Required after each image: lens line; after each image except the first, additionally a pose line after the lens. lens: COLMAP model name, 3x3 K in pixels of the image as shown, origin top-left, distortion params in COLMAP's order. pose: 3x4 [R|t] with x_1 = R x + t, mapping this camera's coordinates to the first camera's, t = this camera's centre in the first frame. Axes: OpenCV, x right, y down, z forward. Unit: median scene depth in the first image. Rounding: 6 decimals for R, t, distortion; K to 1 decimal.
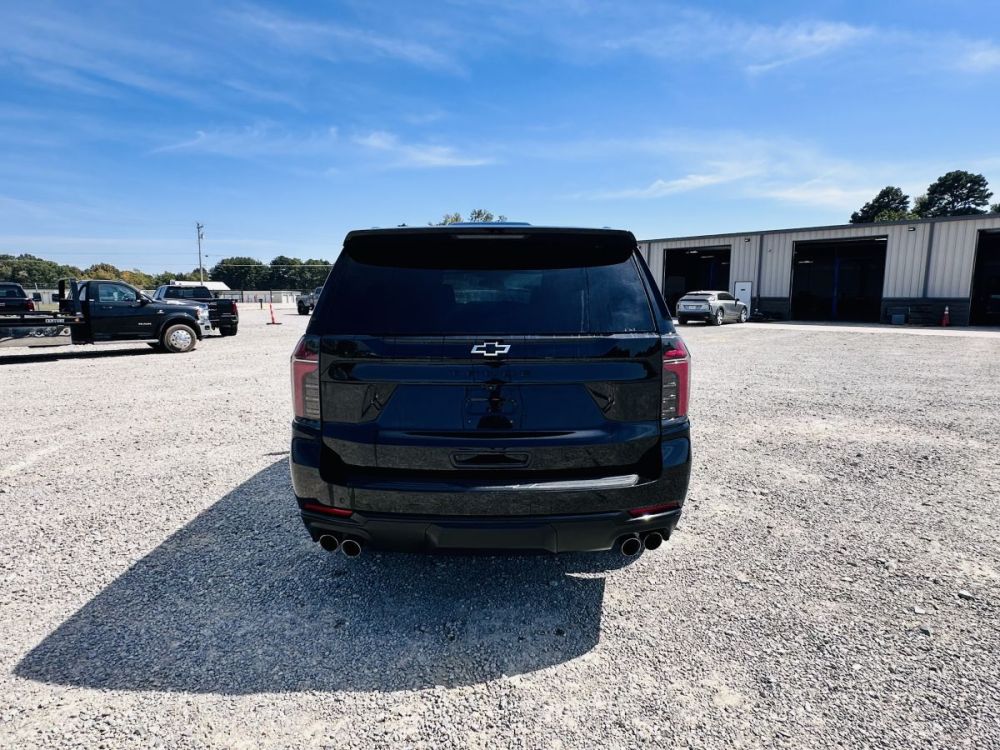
lens RADIAL K [[577.8, 0, 501.9], [0, 577.8, 369.4], [0, 0, 1]] dist [-0.001737, 0.001357]
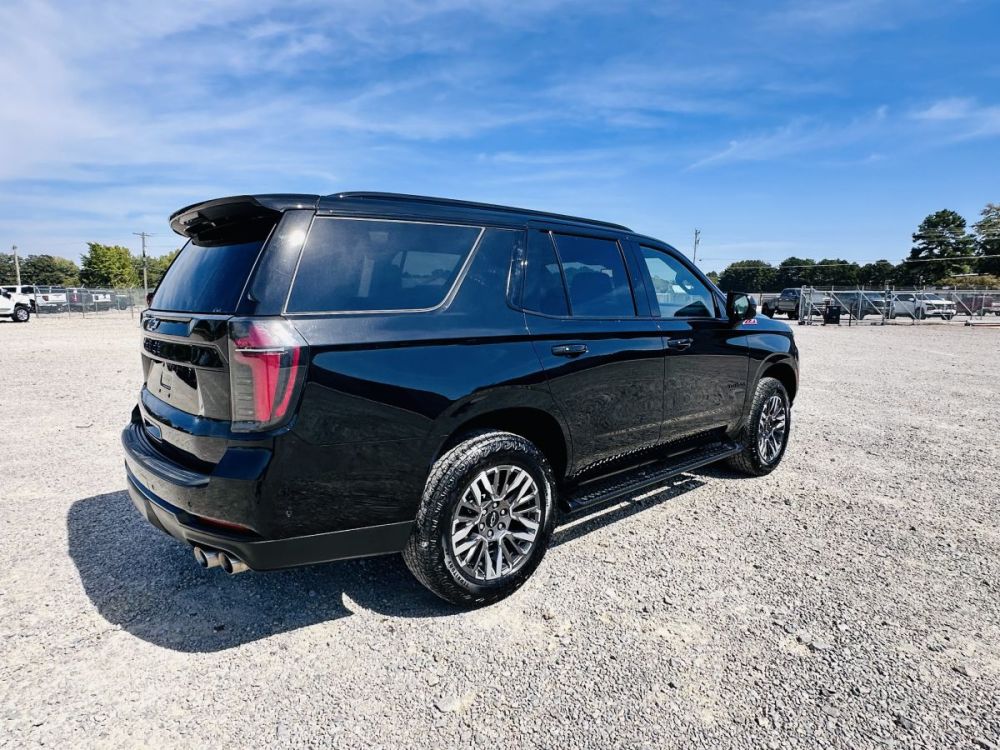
lens RADIAL K [[577.8, 0, 505.7], [0, 577.8, 375.1], [0, 0, 1]] dist [-0.001737, 0.001357]
pose [[0.654454, 0.106519, -0.748561, 0.111456], [-0.104687, 0.993257, 0.049813, -0.002100], [0.748820, 0.045765, 0.661192, 0.057140]]
